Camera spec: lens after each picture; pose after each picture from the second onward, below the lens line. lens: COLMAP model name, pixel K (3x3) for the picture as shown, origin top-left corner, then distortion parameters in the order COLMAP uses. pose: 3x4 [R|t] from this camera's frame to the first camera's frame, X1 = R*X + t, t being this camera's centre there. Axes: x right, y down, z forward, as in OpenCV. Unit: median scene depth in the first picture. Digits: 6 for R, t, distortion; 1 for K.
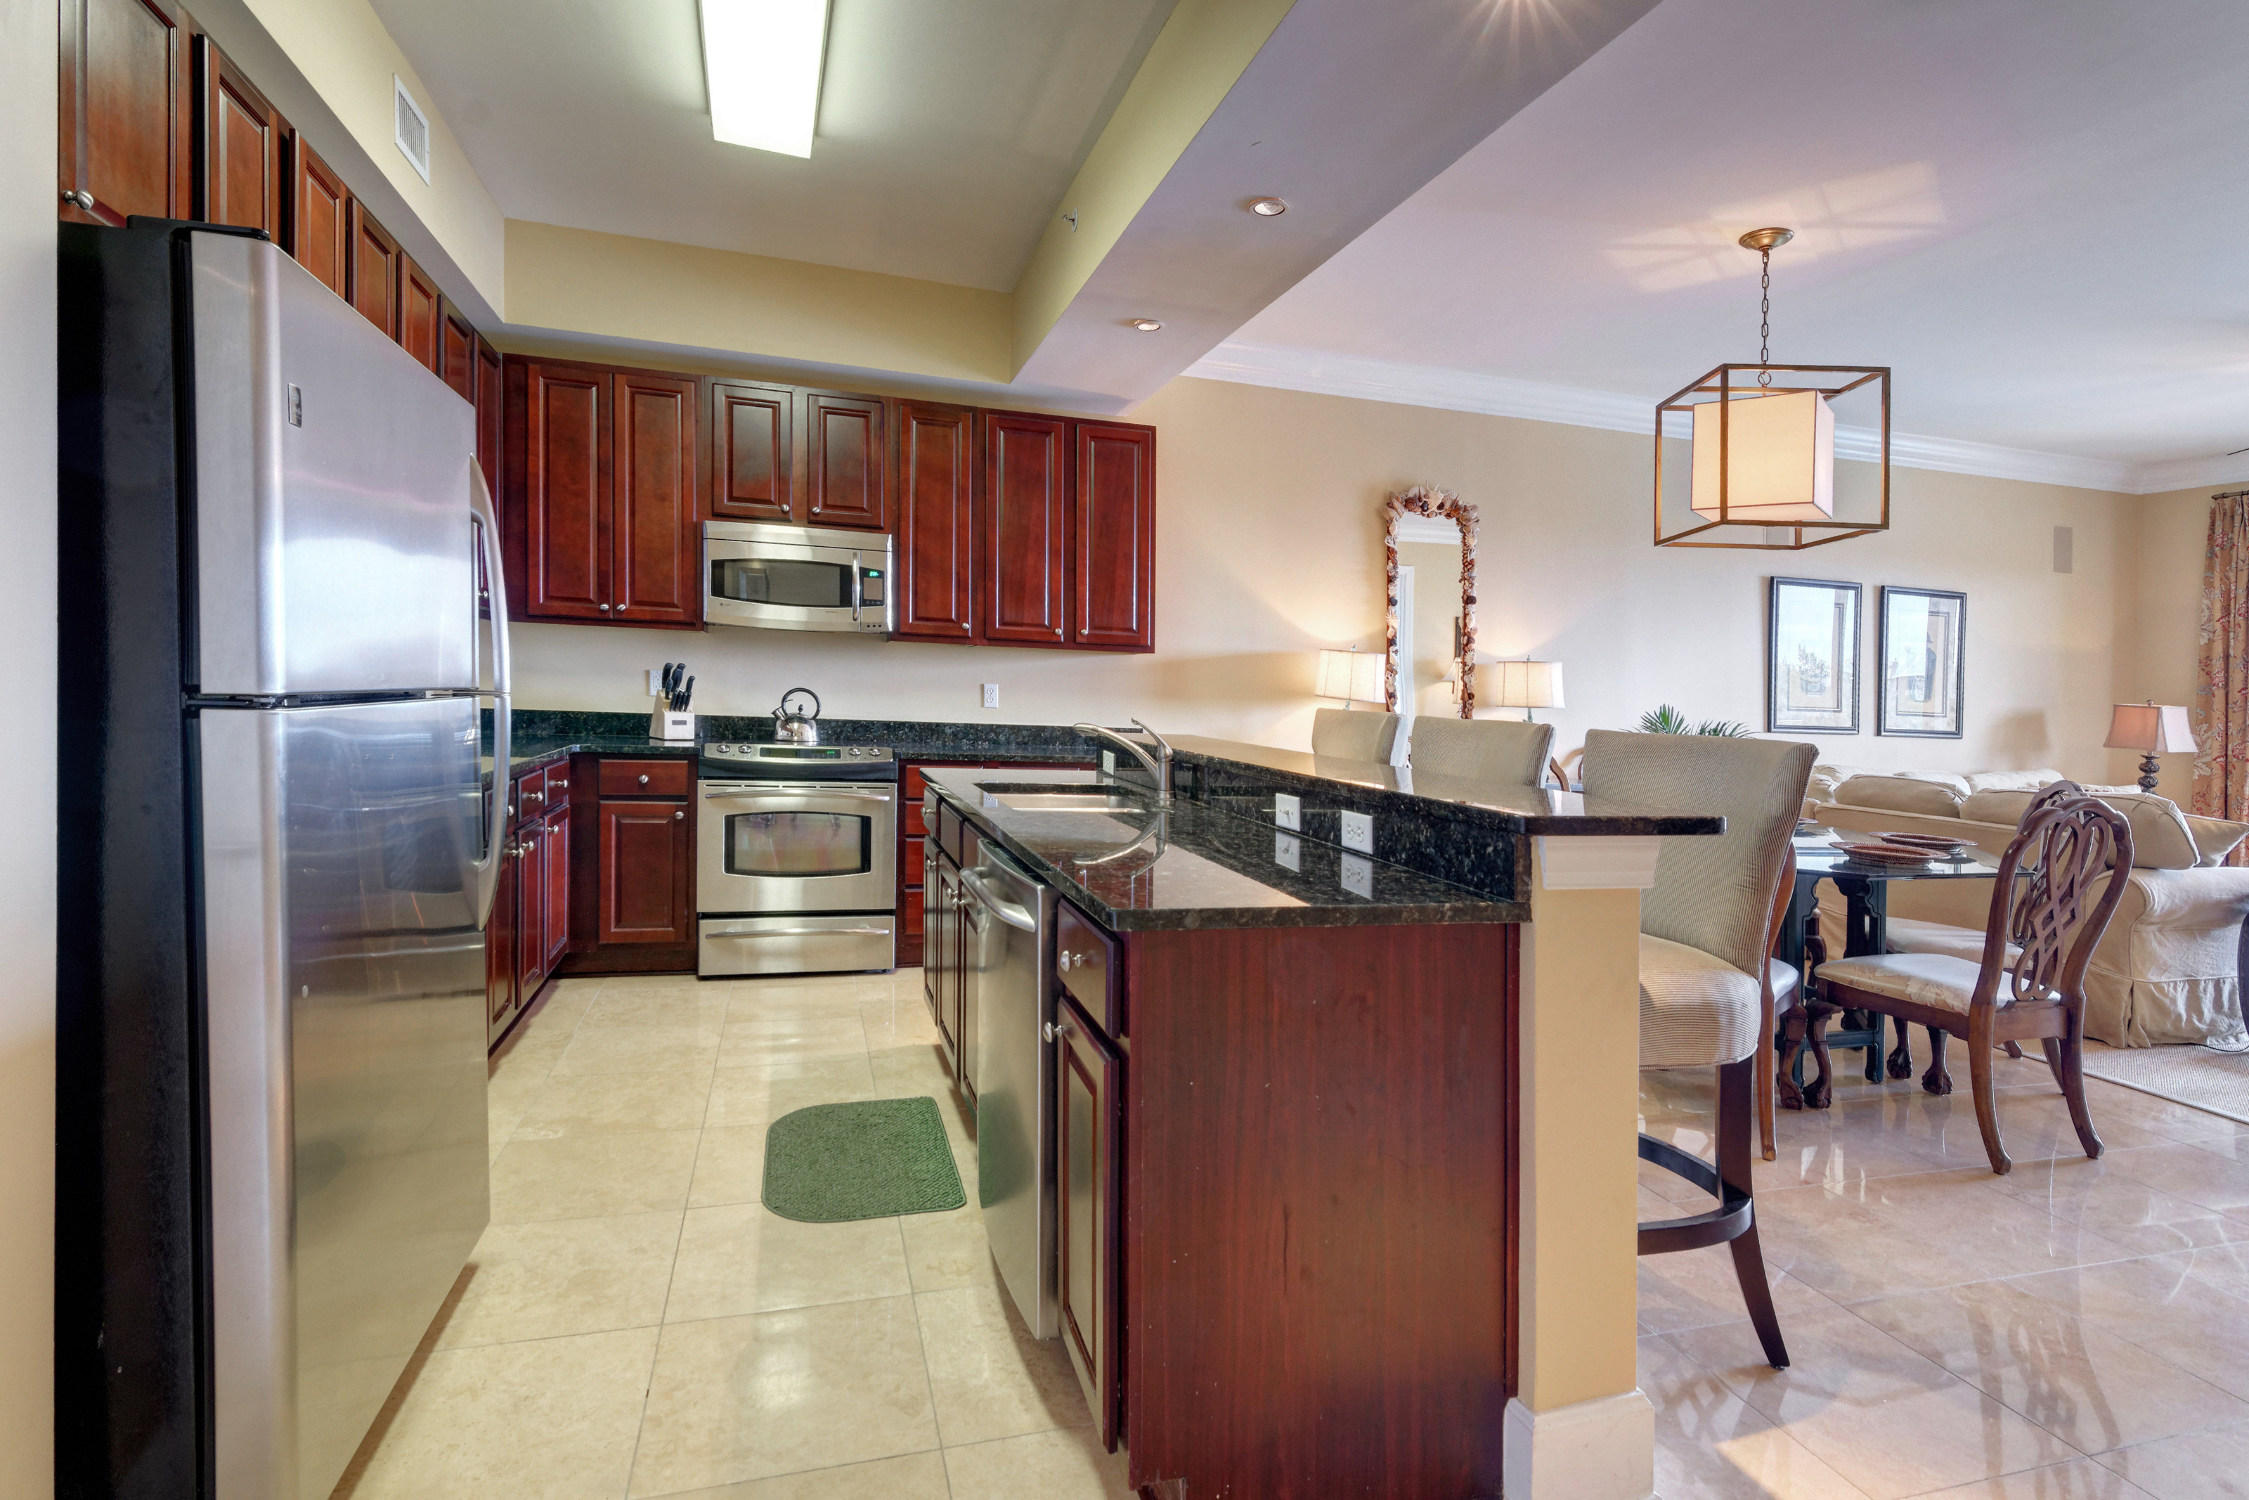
lens RADIAL K [[1096.2, 0, 1123.1], [0, 1096.2, 660.7], [0, 0, 1]] dist [-0.004245, 0.002167]
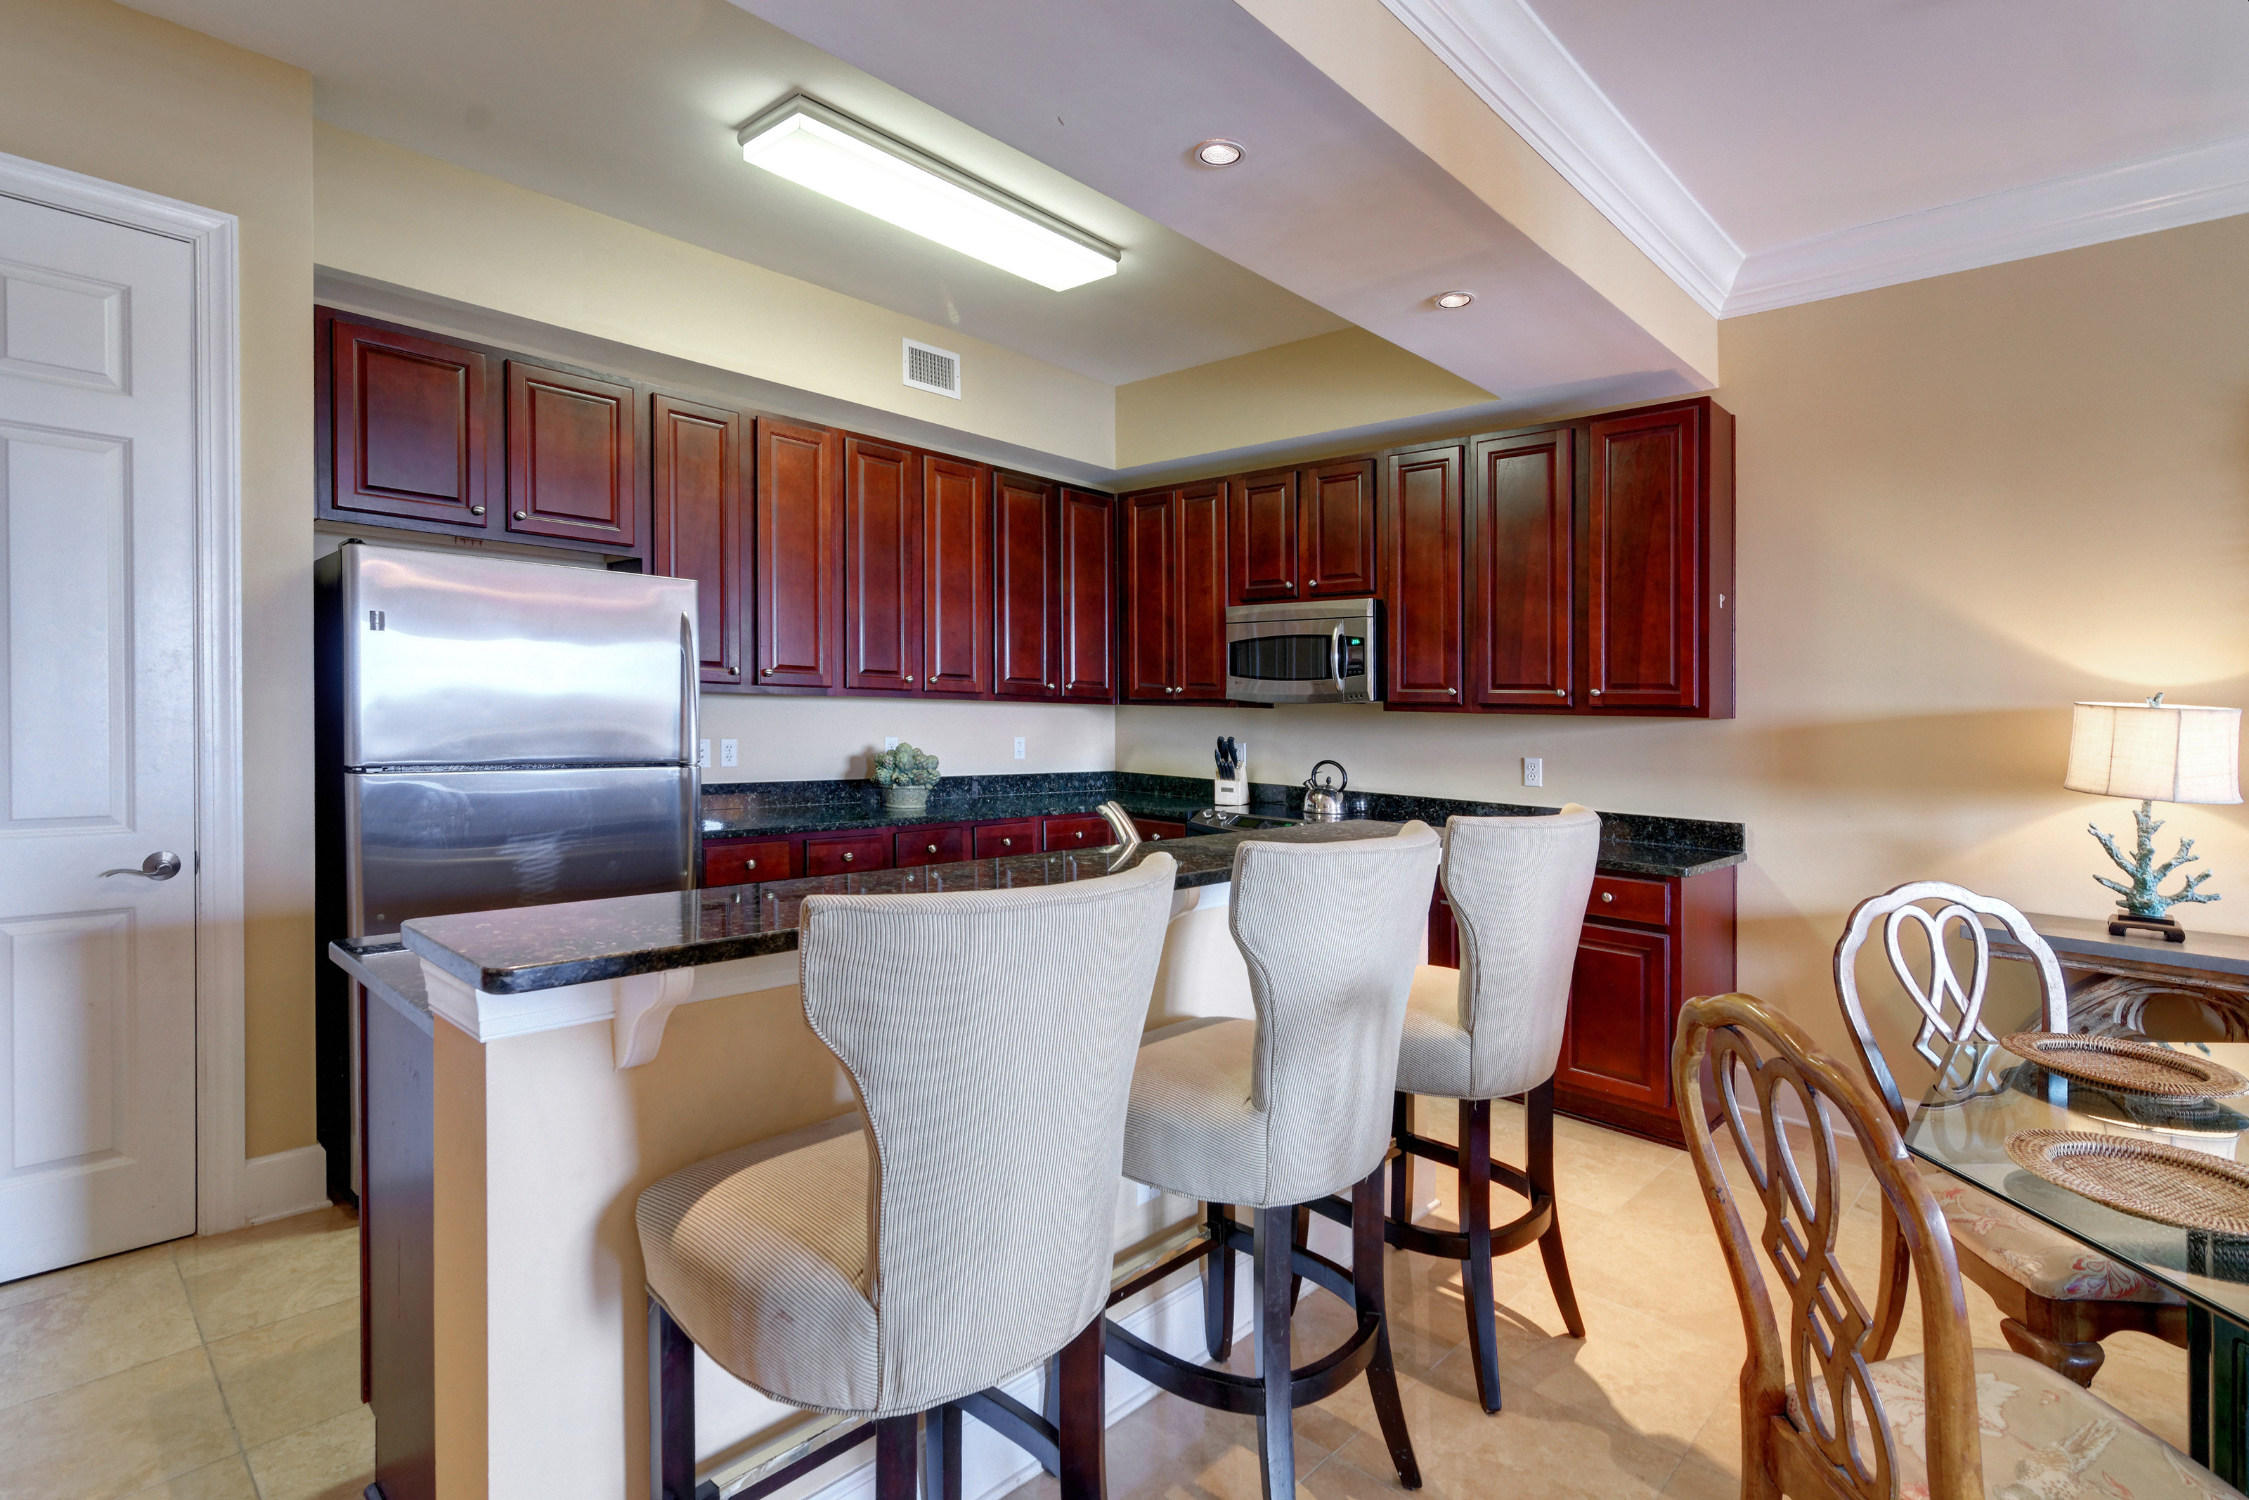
lens RADIAL K [[1097.6, 0, 1126.6], [0, 1097.6, 753.3], [0, 0, 1]] dist [0.009788, -0.005193]
pose [[0.492114, 0.010826, -0.870463, 0.488308], [0.014741, 0.999676, 0.020767, -0.004759], [0.870406, -0.023051, 0.491795, 0.353295]]
